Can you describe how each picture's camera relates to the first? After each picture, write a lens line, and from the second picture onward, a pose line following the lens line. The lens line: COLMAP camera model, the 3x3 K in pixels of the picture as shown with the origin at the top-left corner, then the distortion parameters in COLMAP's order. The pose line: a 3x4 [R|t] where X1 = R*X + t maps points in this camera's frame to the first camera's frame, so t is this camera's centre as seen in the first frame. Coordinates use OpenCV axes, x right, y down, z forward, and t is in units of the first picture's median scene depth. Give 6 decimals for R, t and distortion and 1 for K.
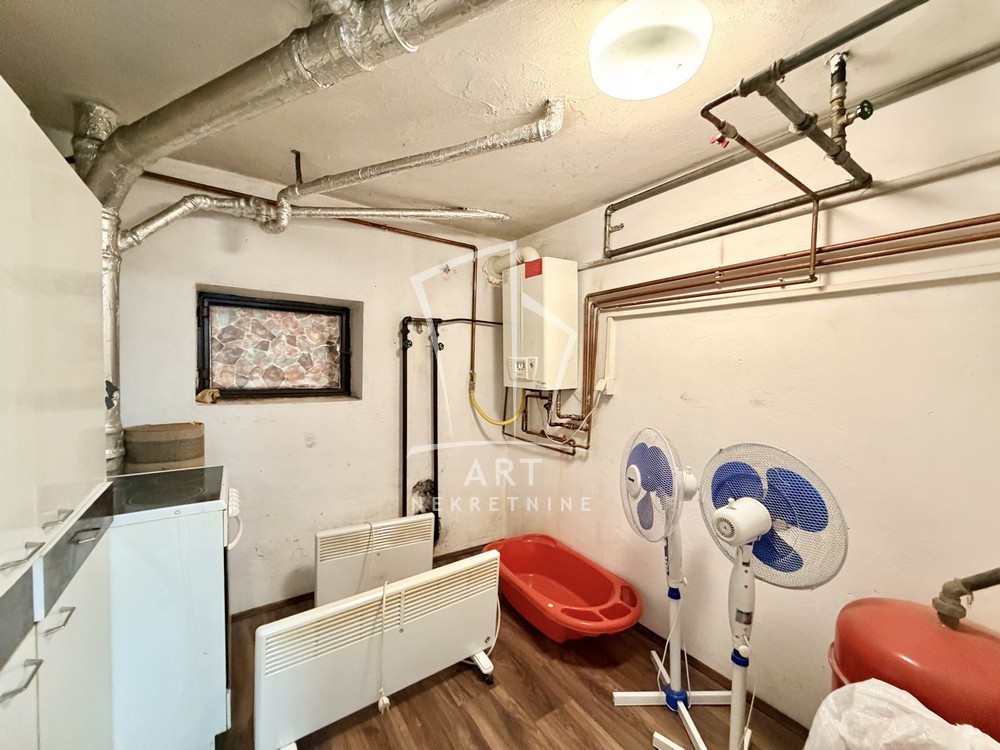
lens RADIAL K [[397.7, 0, 501.8], [0, 397.7, 378.8], [0, 0, 1]] dist [-0.003810, 0.000366]
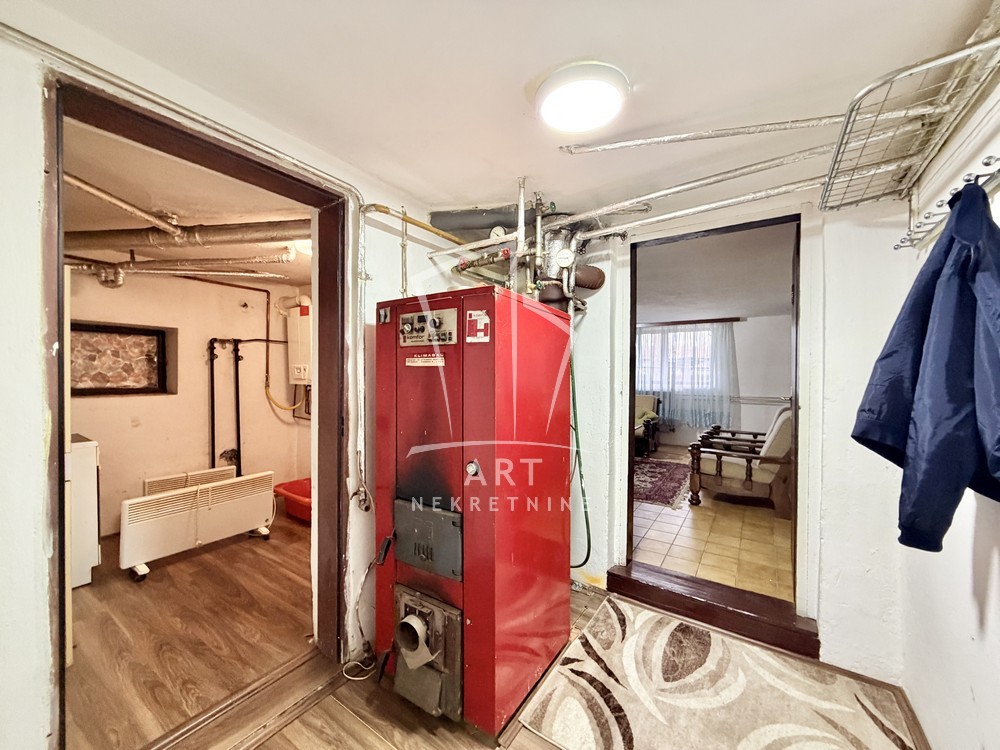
lens RADIAL K [[397.7, 0, 500.7], [0, 397.7, 376.9], [0, 0, 1]] dist [-0.003810, 0.000366]
pose [[0.929879, -0.017241, 0.367461, 0.214195], [0.024646, 0.999577, -0.015467, 0.038775], [-0.367039, 0.023439, 0.929910, -0.777301]]
